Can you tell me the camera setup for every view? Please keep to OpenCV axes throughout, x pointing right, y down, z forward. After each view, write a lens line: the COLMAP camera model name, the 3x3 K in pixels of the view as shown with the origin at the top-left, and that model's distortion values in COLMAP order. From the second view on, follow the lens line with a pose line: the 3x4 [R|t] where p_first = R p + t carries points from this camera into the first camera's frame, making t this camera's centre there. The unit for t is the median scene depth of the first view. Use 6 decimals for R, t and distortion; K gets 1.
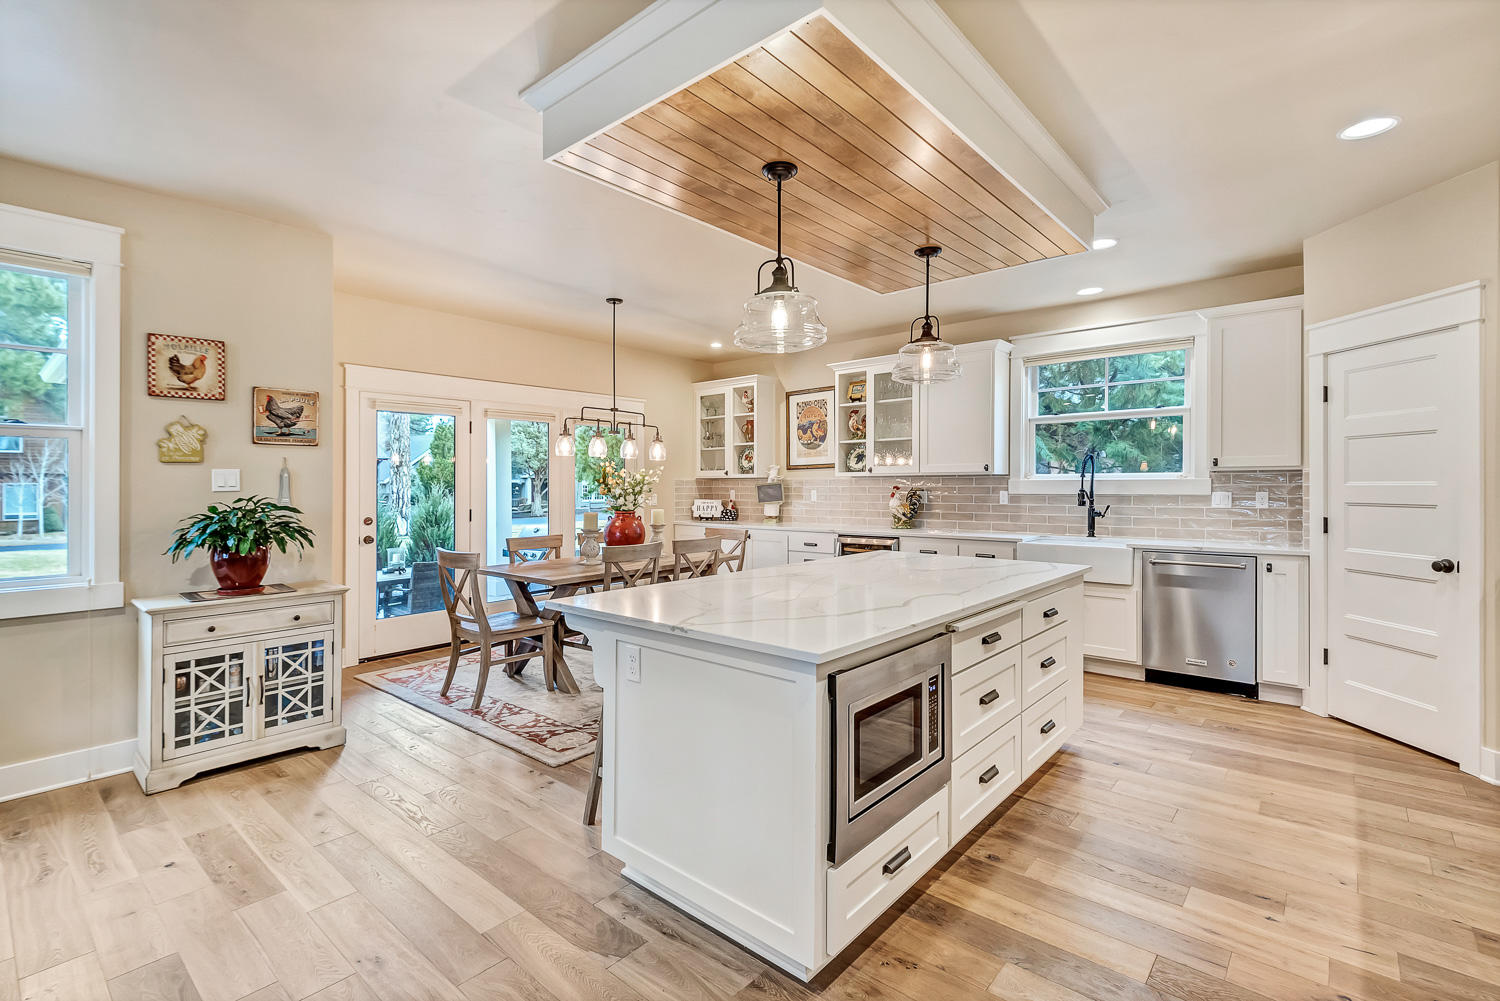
lens RADIAL K [[683.5, 0, 739.1], [0, 683.5, 482.4], [0, 0, 1]] dist [0.027863, -0.000554]
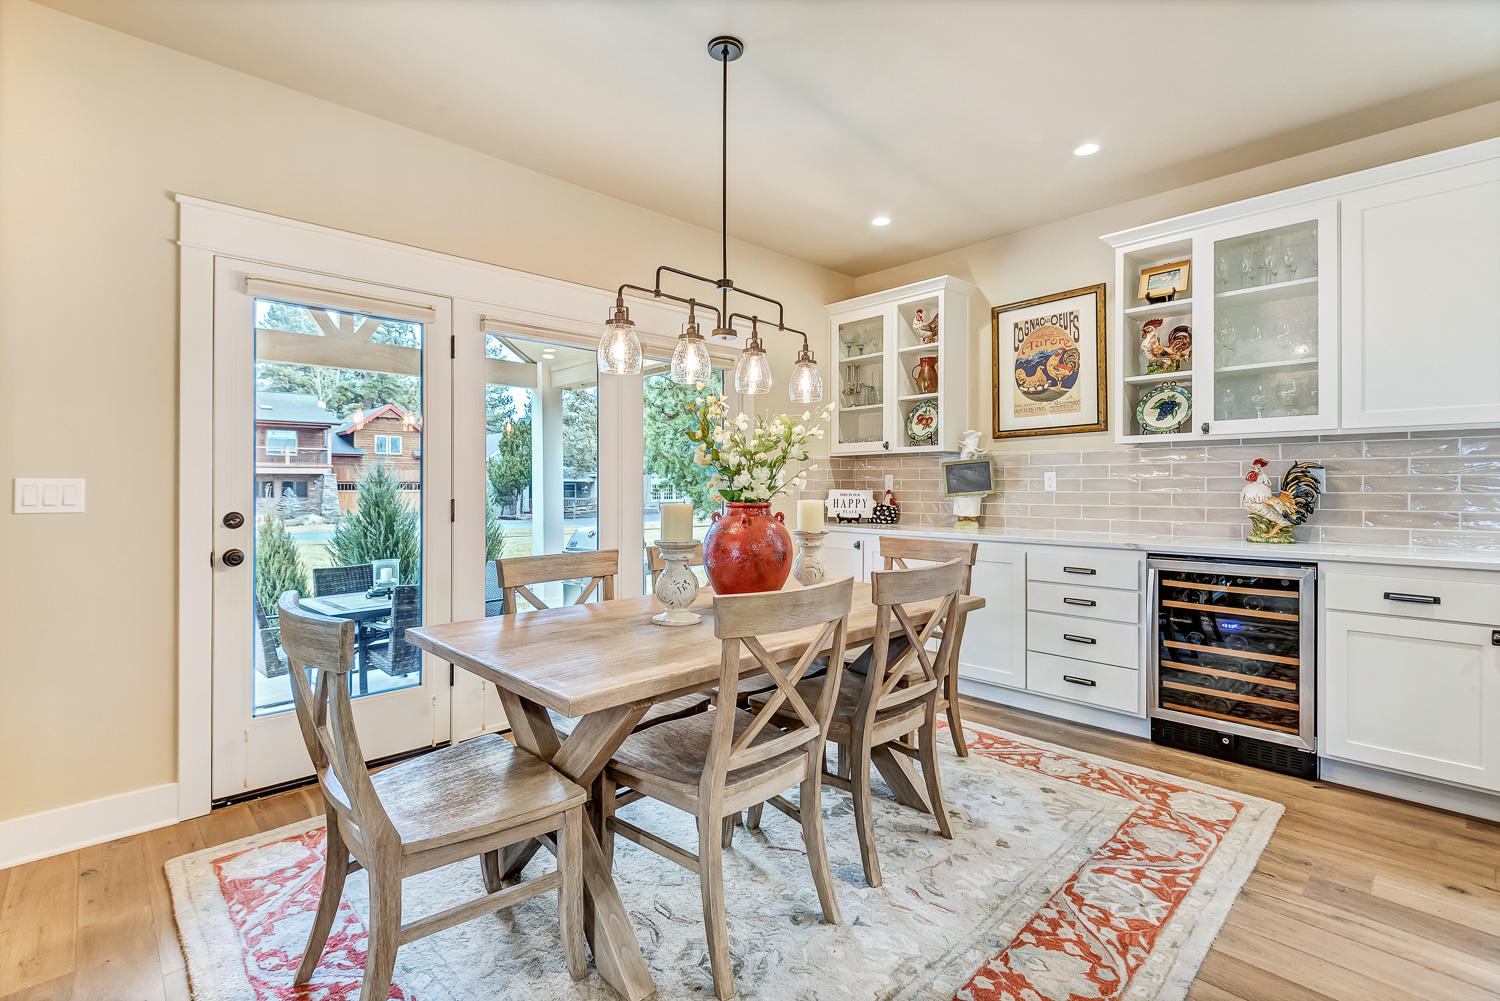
lens RADIAL K [[692.2, 0, 739.9], [0, 692.2, 487.2], [0, 0, 1]] dist [0.003034, -0.000450]
pose [[0.995252, 0.002592, -0.097300, -0.117730], [-0.002021, 0.999980, 0.005967, 0.026775], [0.097313, -0.005742, 0.995237, 0.496484]]
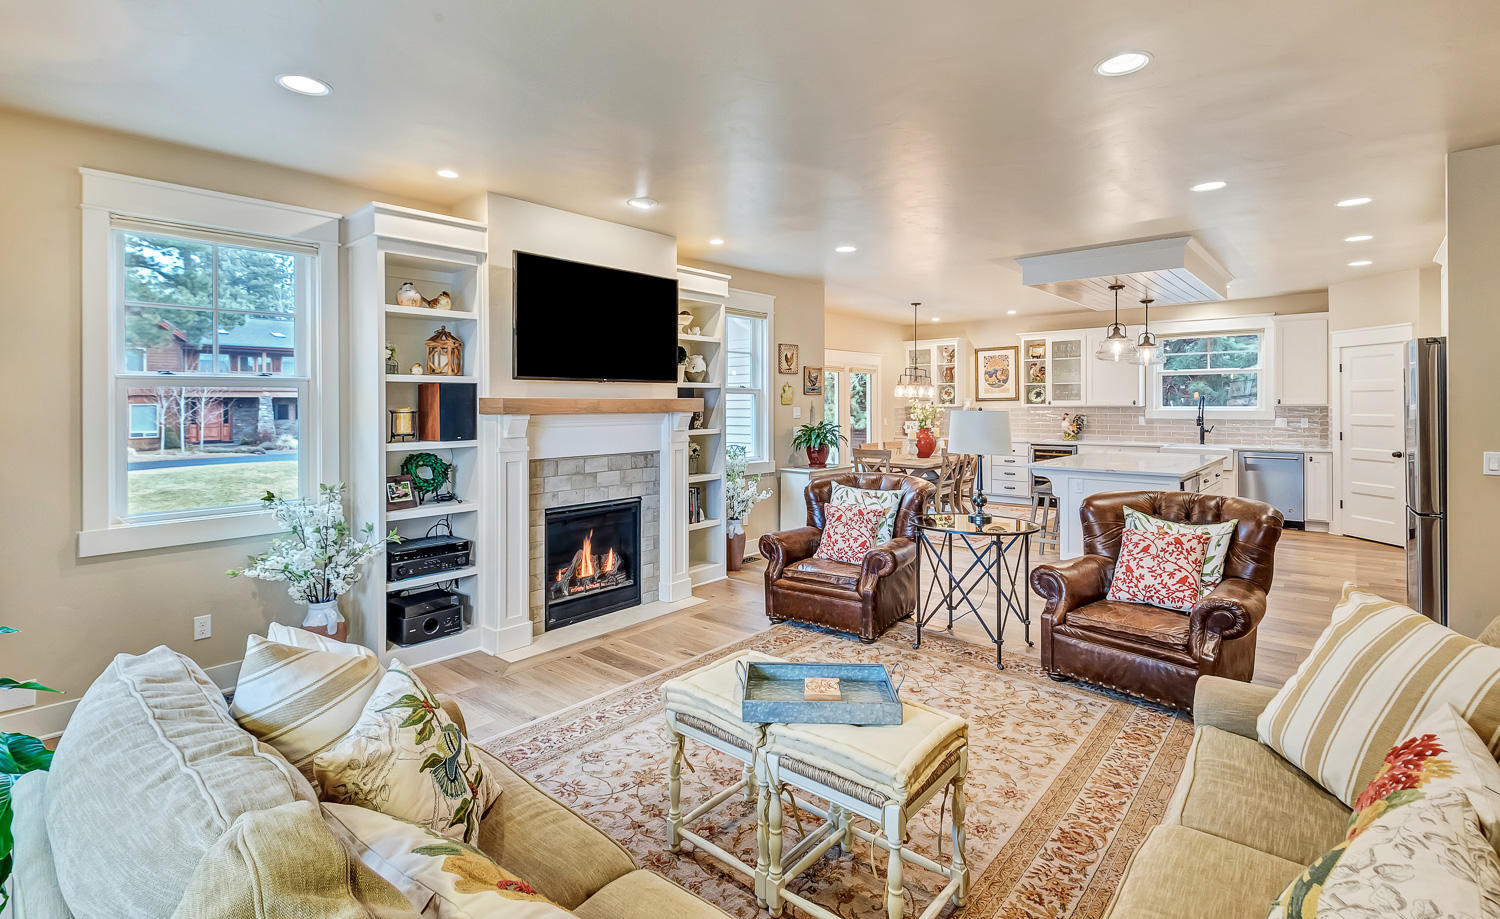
lens RADIAL K [[684.6, 0, 751.1], [0, 684.6, 401.3], [0, 0, 1]] dist [0.022171, 0.000179]
pose [[0.999983, 0.000779, 0.005770, -0.556611], [-0.000776, 1.000000, -0.000527, -0.022741], [-0.005771, 0.000523, 0.999983, -0.635005]]
